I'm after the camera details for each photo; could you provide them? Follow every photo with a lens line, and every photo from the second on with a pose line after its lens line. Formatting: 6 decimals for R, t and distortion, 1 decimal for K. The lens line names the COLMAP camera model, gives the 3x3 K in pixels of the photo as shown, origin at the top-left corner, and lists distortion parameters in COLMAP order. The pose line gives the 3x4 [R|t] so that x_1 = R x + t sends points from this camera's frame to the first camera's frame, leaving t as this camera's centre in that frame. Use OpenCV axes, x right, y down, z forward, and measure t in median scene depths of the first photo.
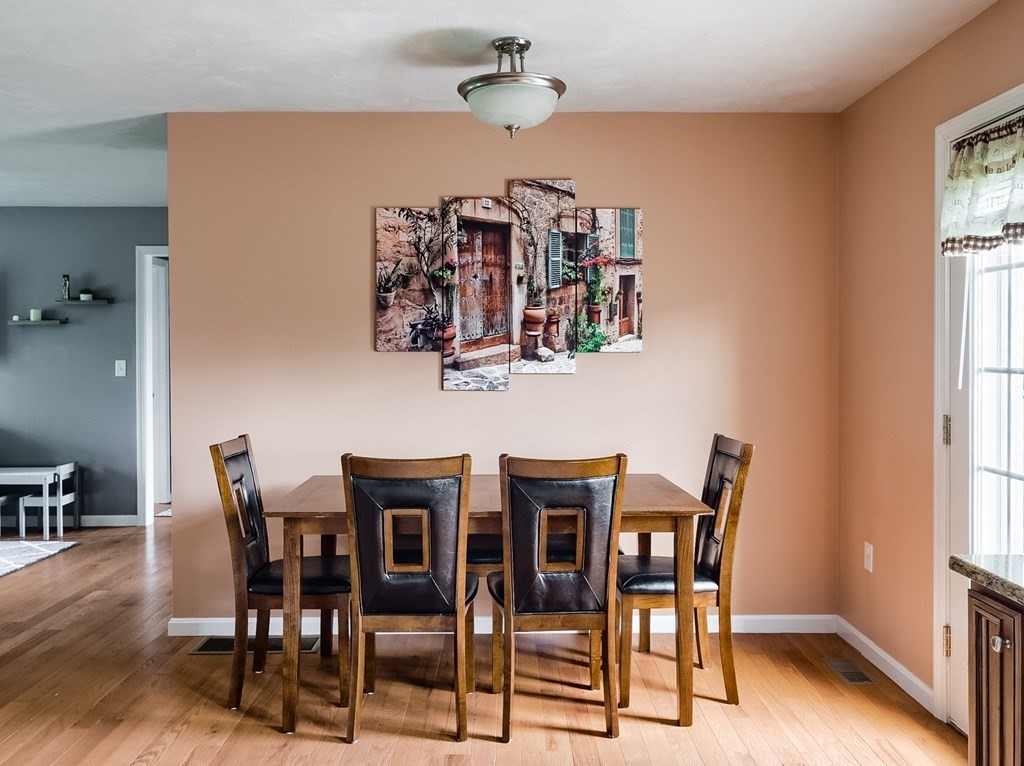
lens RADIAL K [[863.6, 0, 521.1], [0, 863.6, 359.9], [0, 0, 1]] dist [0.005727, 0.003461]
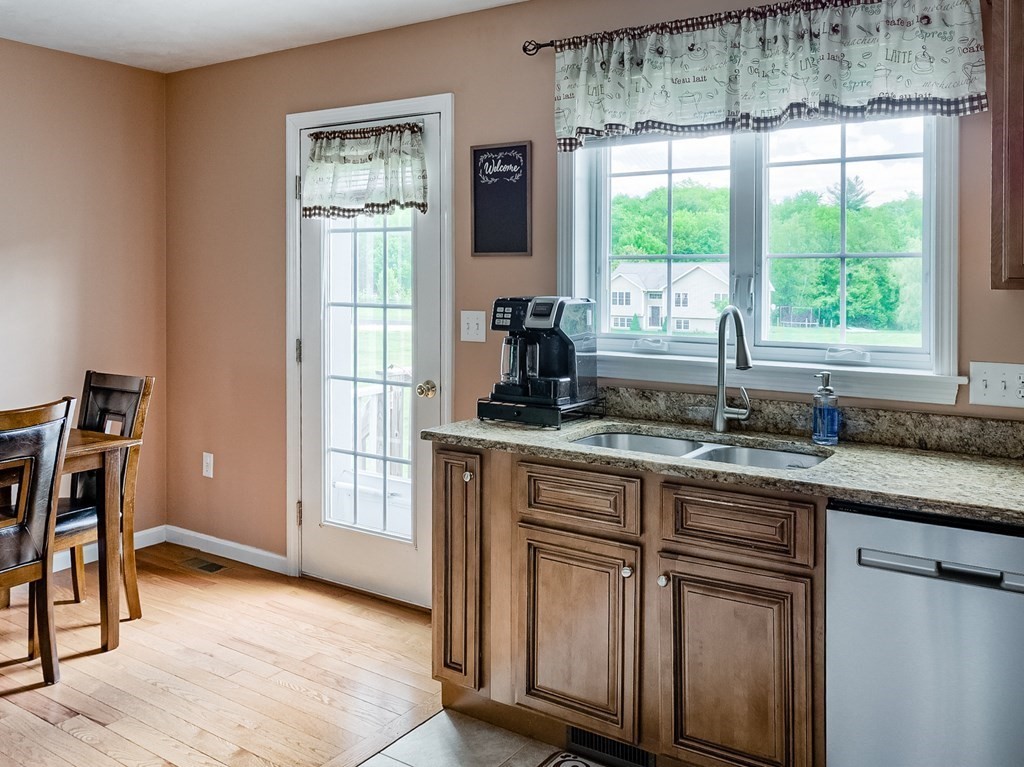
lens RADIAL K [[863.6, 0, 516.4], [0, 863.6, 283.1], [0, 0, 1]] dist [0.005727, 0.003461]
pose [[0.567376, -0.003802, 0.823450, -0.424028], [0.003711, 0.999991, 0.002061, -0.024050], [-0.823451, 0.001887, 0.567385, -0.004257]]
